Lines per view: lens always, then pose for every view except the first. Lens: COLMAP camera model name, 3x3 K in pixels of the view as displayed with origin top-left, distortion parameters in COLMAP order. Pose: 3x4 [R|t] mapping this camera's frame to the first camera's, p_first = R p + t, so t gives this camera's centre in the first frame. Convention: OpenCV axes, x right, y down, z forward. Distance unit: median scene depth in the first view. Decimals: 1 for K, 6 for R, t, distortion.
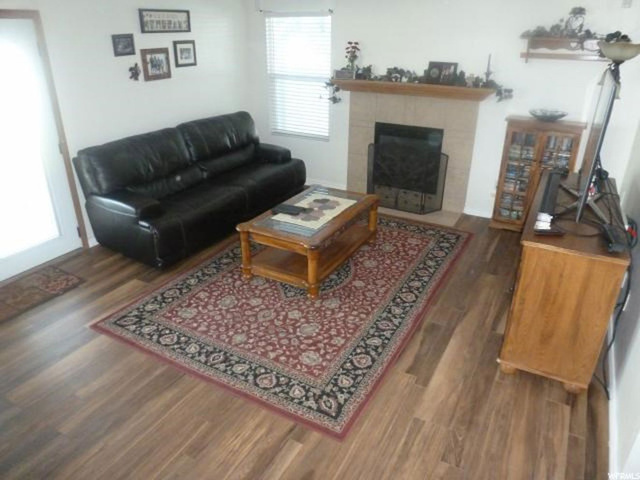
lens RADIAL K [[458.0, 0, 320.0], [0, 458.0, 240.0], [0, 0, 1]] dist [-0.061024, 0.009218]
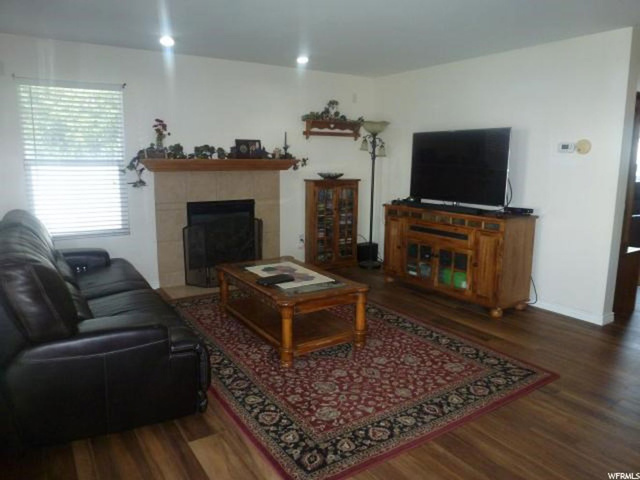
lens RADIAL K [[458.0, 0, 320.0], [0, 458.0, 240.0], [0, 0, 1]] dist [-0.061024, 0.009218]
pose [[0.460930, -0.155671, 0.873676, -0.774553], [0.364307, 0.930907, -0.026332, -0.081431], [-0.809212, 0.330424, 0.485795, 0.458983]]
